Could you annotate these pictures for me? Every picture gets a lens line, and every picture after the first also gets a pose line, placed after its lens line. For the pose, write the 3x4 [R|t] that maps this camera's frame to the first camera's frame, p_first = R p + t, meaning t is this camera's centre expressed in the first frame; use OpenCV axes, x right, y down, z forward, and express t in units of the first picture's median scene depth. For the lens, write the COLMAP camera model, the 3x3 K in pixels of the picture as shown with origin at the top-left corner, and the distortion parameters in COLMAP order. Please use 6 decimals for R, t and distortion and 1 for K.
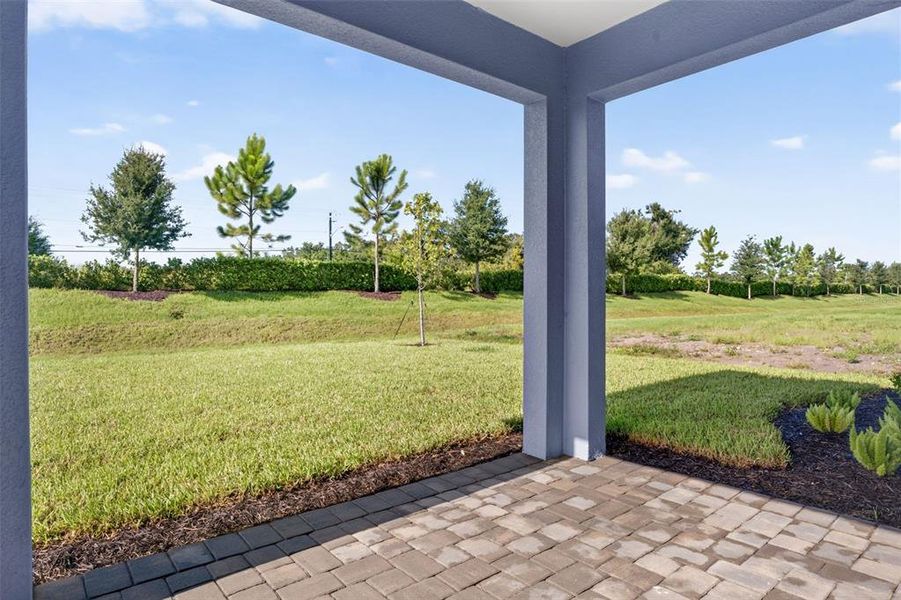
lens RADIAL K [[529.9, 0, 450.5], [0, 529.9, 300.0], [0, 0, 1]] dist [-0.021503, -0.000355]
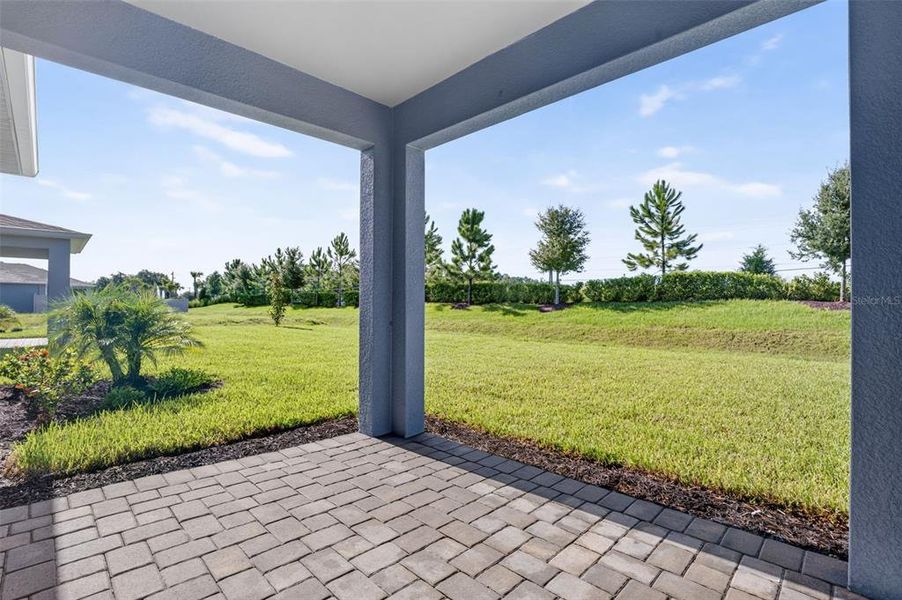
lens RADIAL K [[425.4, 0, 451.0], [0, 425.4, 300.0], [0, 0, 1]] dist [-0.001326, -0.000305]
pose [[0.098950, -0.015910, -0.994965, 0.170240], [-0.005721, 0.999847, -0.016557, -0.000855], [0.995076, 0.007331, 0.098844, 0.145959]]
